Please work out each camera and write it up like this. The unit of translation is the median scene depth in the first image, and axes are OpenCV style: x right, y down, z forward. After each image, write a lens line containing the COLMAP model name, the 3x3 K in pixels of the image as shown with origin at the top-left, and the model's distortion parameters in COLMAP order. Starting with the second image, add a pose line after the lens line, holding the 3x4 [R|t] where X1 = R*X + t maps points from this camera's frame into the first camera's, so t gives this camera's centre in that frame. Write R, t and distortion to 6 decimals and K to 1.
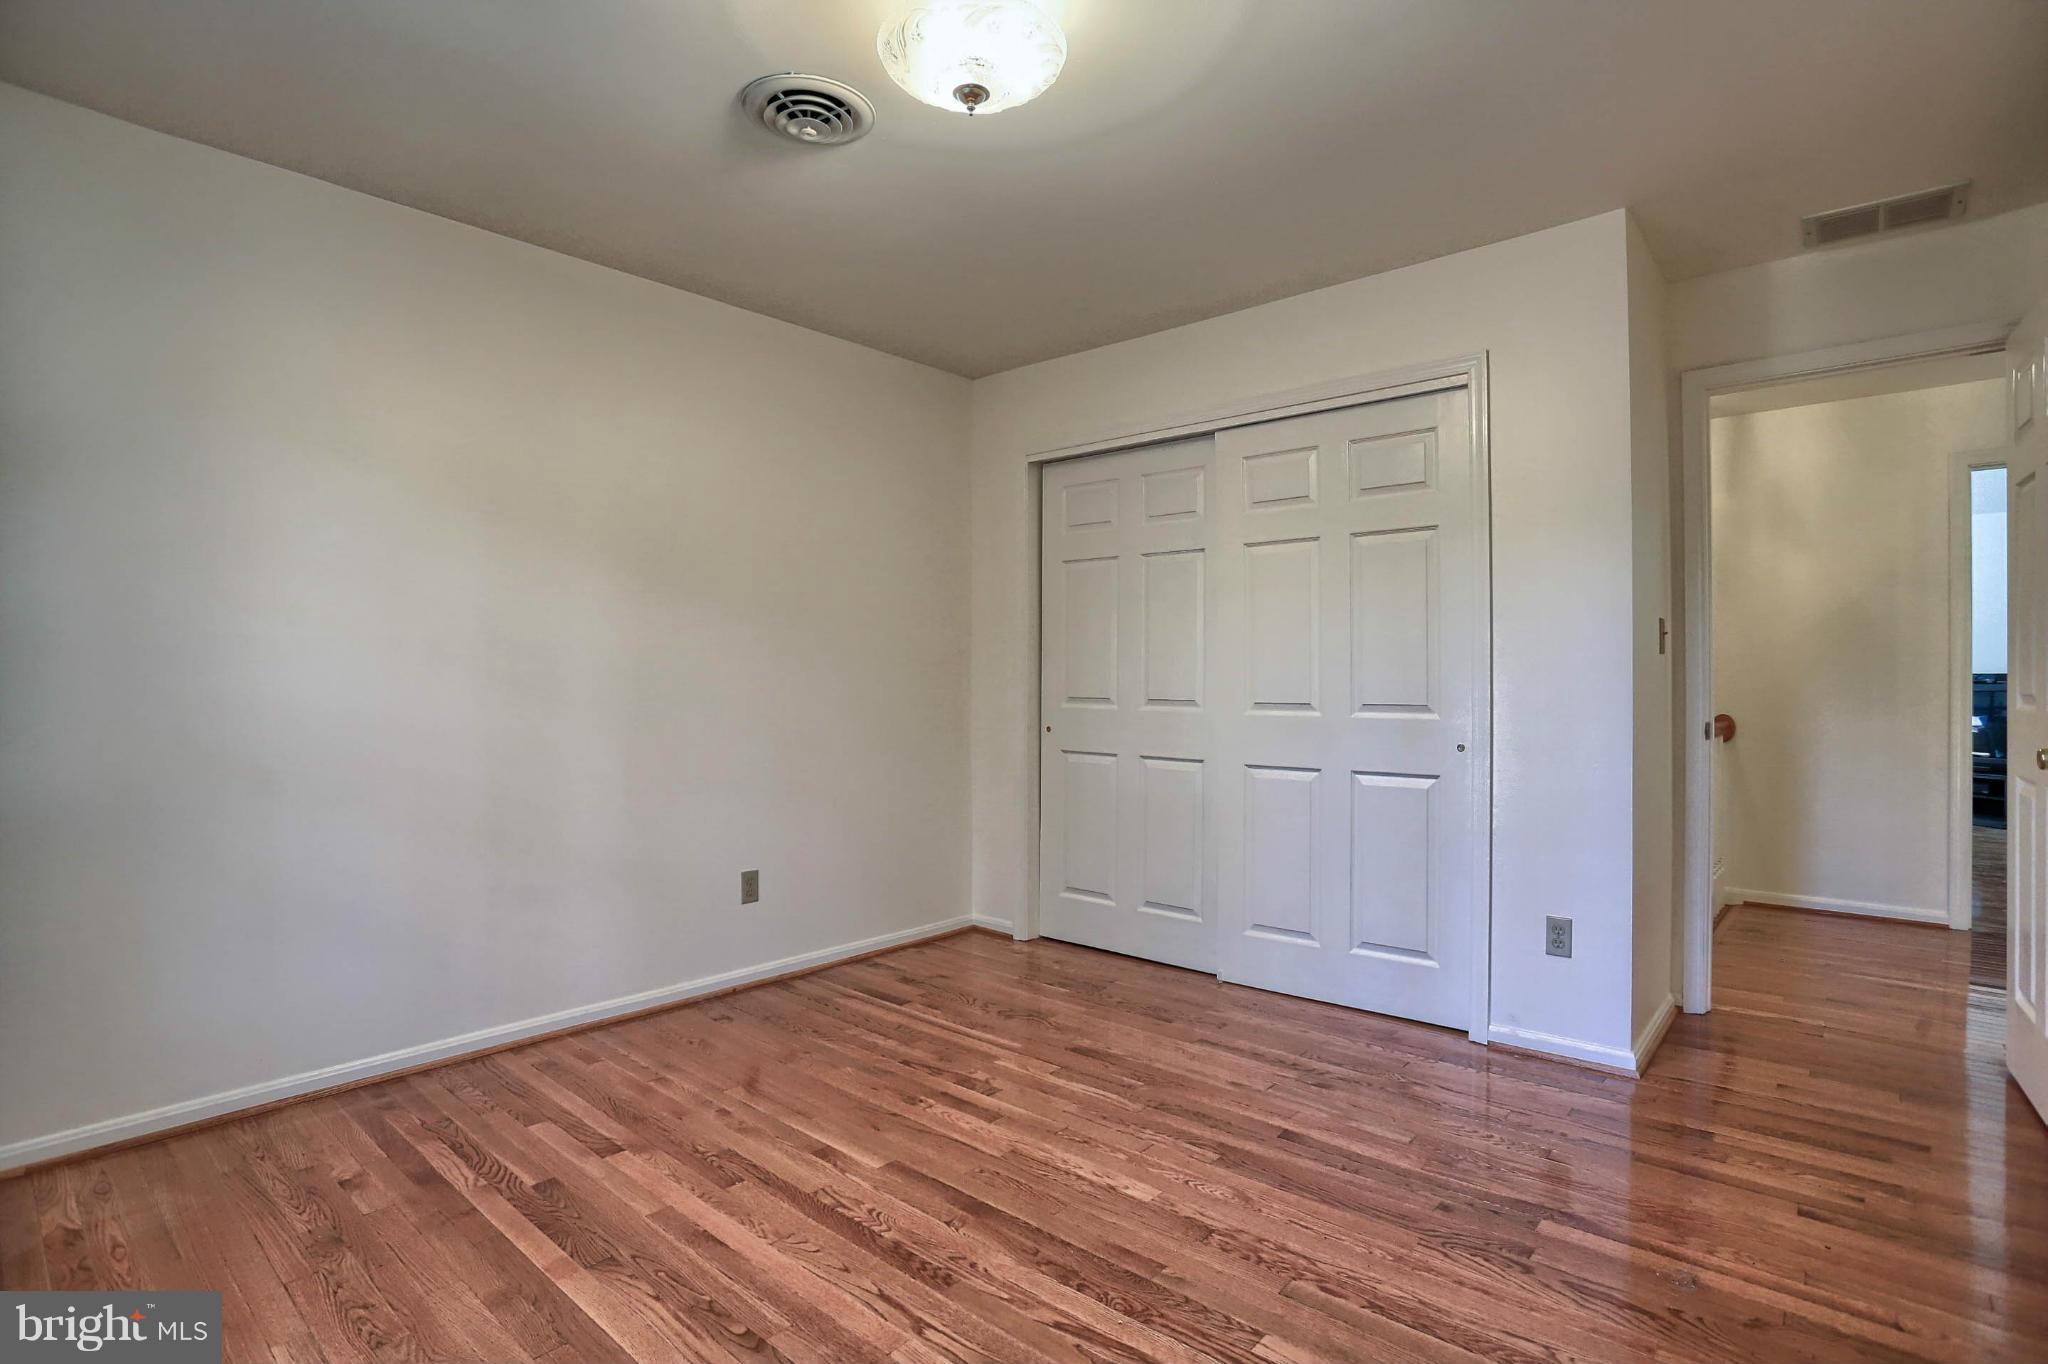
lens RADIAL K [[1009.5, 0, 1022.3], [0, 1009.5, 676.5], [0, 0, 1]] dist [-0.079909, 0.030376]
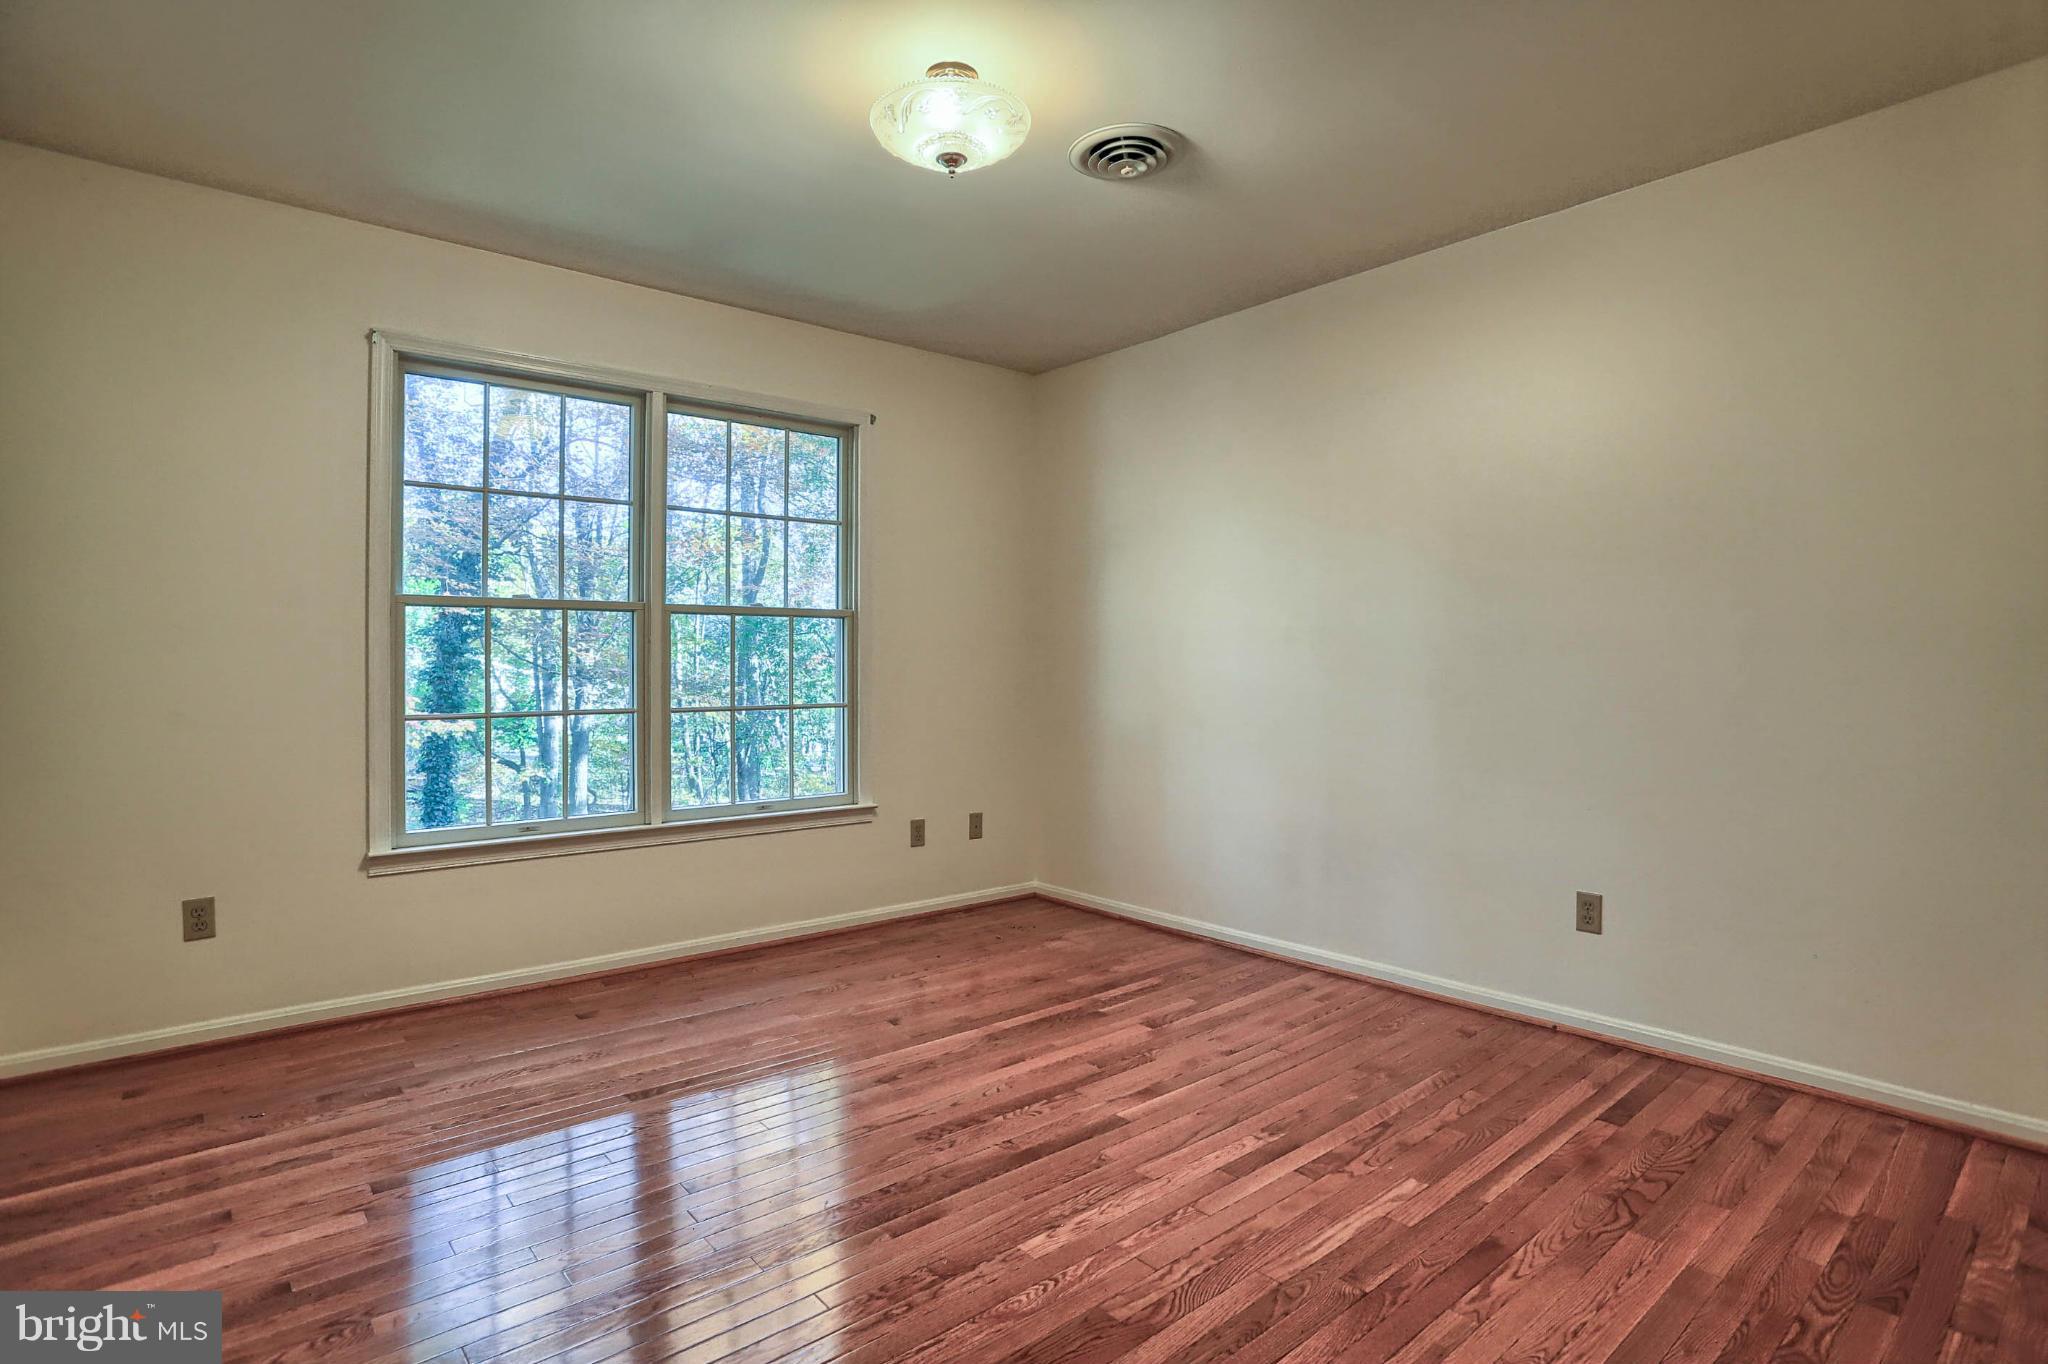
lens RADIAL K [[1009.5, 0, 1022.3], [0, 1009.5, 676.5], [0, 0, 1]] dist [-0.079909, 0.030376]
pose [[-0.143725, 0.015083, -0.989503, 0.783201], [0.004622, 0.999883, 0.014570, 0.004570], [0.989607, -0.002479, -0.143778, 0.890686]]
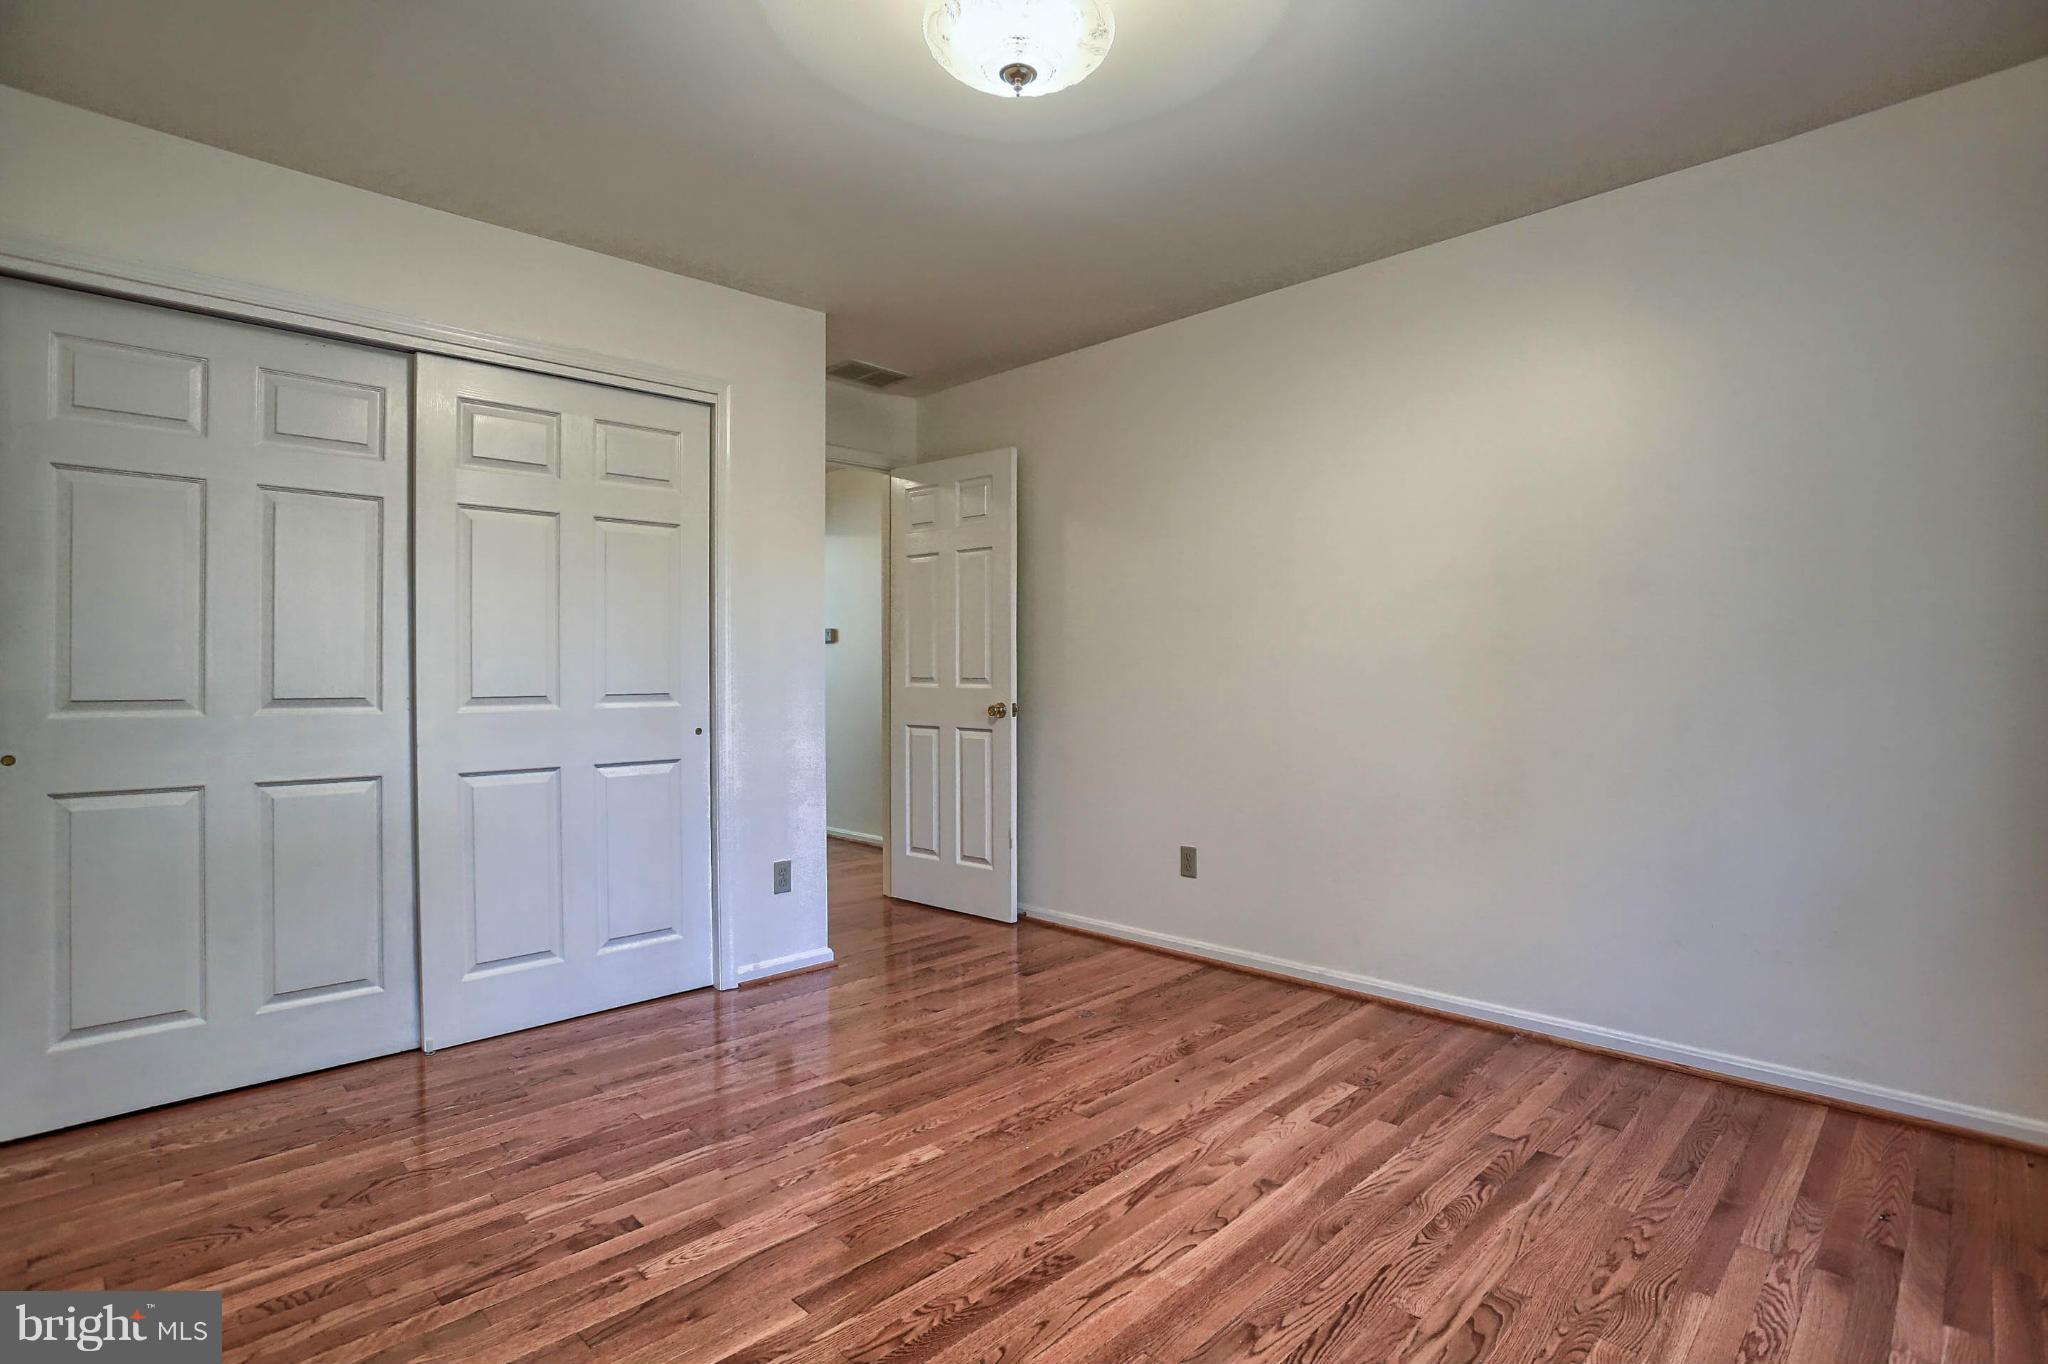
lens RADIAL K [[1009.5, 0, 1022.3], [0, 1009.5, 676.5], [0, 0, 1]] dist [-0.079909, 0.030376]
pose [[0.059159, -0.006622, 0.998227, -0.740010], [0.001838, 0.999977, 0.006524, 0.005754], [-0.998247, 0.001449, 0.059170, 0.668866]]
